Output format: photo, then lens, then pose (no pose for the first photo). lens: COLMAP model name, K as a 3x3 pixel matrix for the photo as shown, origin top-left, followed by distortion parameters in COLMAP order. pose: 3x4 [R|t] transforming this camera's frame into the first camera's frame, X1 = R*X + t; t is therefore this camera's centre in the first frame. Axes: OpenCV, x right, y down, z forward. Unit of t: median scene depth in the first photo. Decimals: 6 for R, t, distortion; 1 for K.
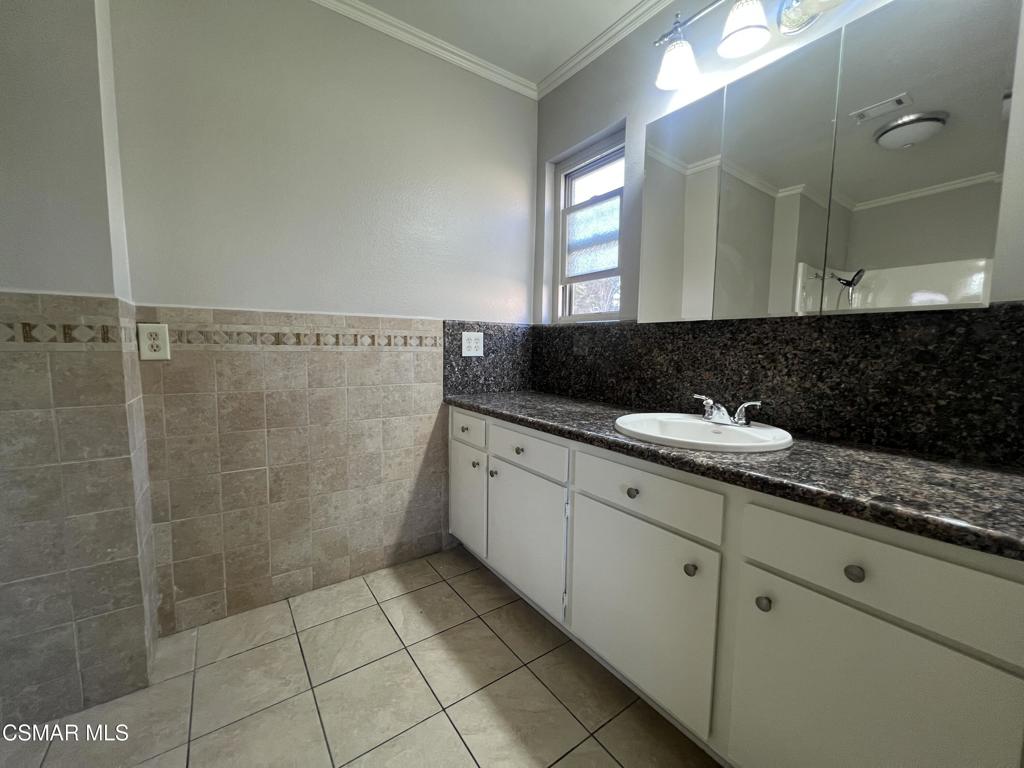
lens RADIAL K [[410.3, 0, 513.6], [0, 410.3, 385.8], [0, 0, 1]] dist [-0.000855, 0.000360]
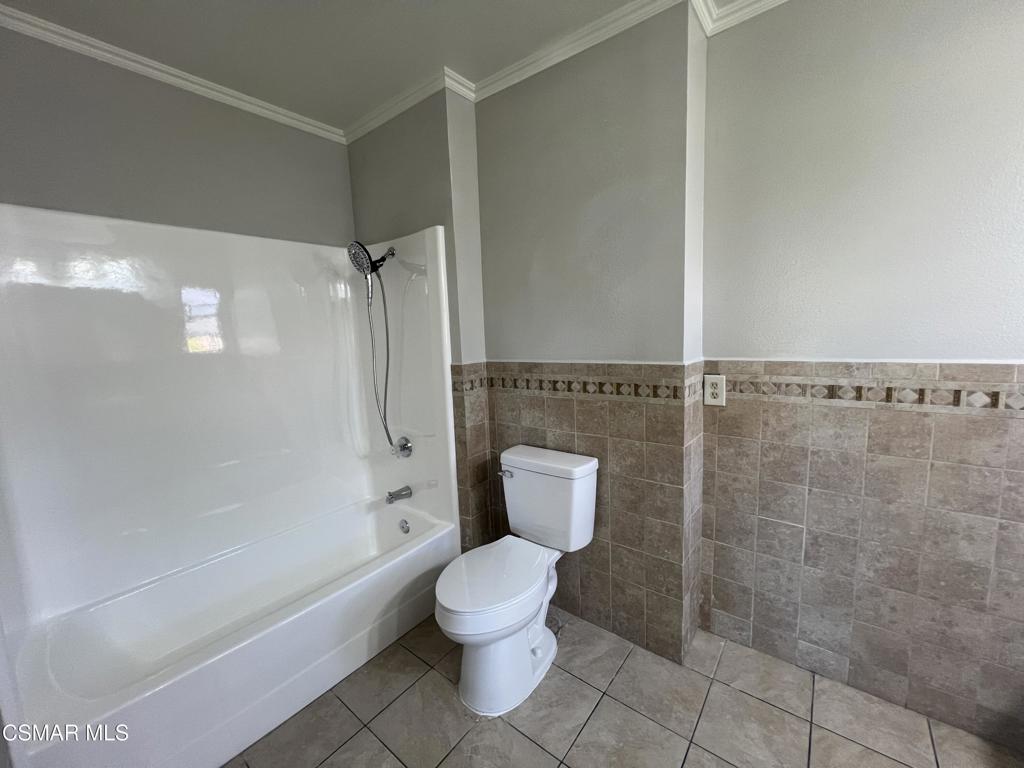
lens RADIAL K [[409.9, 0, 510.7], [0, 409.9, 383.1], [0, 0, 1]] dist [-0.002090, 0.000074]
pose [[0.268340, 0.102174, -0.957890, 0.078149], [-0.045478, 0.994594, 0.093349, -0.194171], [0.962250, 0.018514, 0.271536, 0.113174]]
